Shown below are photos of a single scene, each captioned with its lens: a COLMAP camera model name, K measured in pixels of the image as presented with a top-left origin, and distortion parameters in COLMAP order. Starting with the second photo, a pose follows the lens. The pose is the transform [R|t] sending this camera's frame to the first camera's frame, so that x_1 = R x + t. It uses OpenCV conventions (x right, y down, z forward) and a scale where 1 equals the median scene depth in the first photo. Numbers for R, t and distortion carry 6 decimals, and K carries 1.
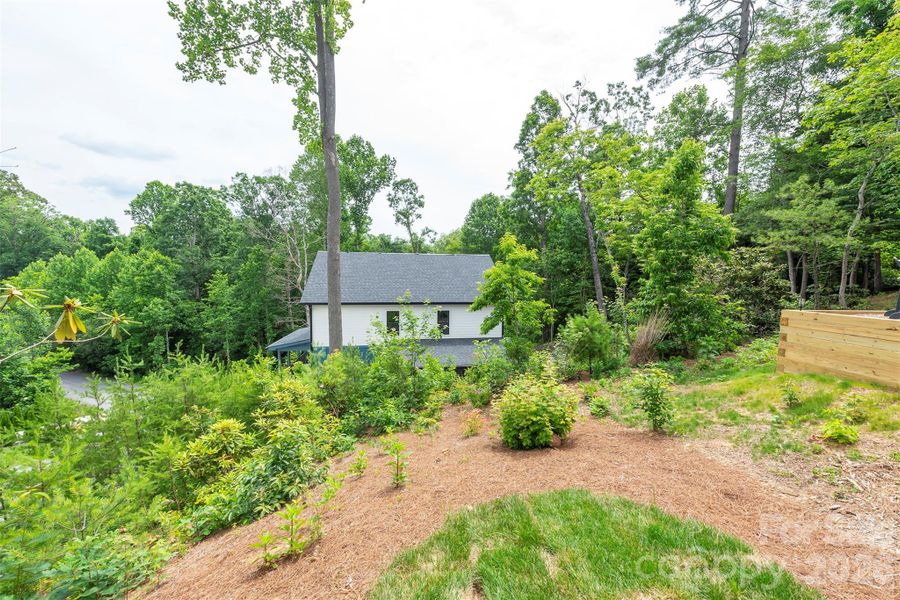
lens RADIAL K [[347.8, 0, 450.0], [0, 347.8, 300.0], [0, 0, 1]] dist [0.000918, 0.000037]
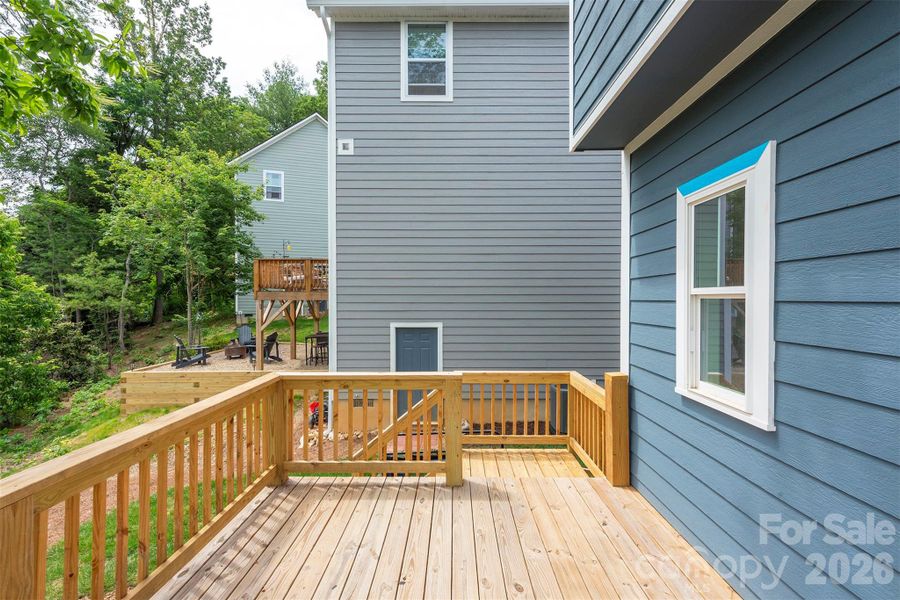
lens RADIAL K [[392.5, 0, 450.0], [0, 392.5, 300.0], [0, 0, 1]] dist [0.007370, -0.000779]
pose [[-0.036669, -0.013034, 0.999242, -0.425392], [0.065569, 0.997729, 0.015420, -0.117556], [-0.997174, 0.066085, -0.035731, -0.198979]]
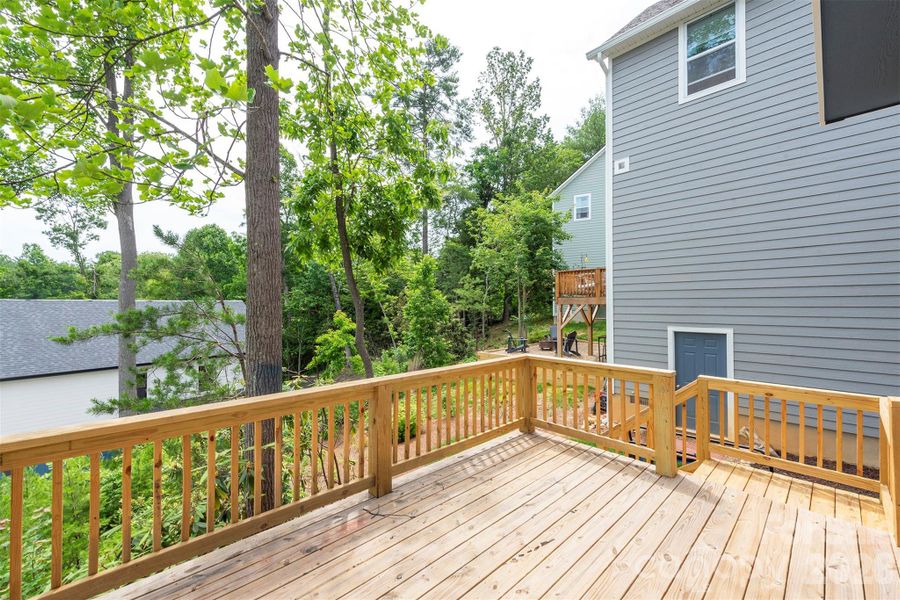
lens RADIAL K [[356.8, 0, 450.0], [0, 356.8, 300.0], [0, 0, 1]] dist [-0.002849, -0.000290]
pose [[0.699837, -0.003200, 0.714295, -0.456472], [0.056911, 0.997061, -0.051292, -0.110178], [-0.712032, 0.076548, 0.697962, -0.286830]]
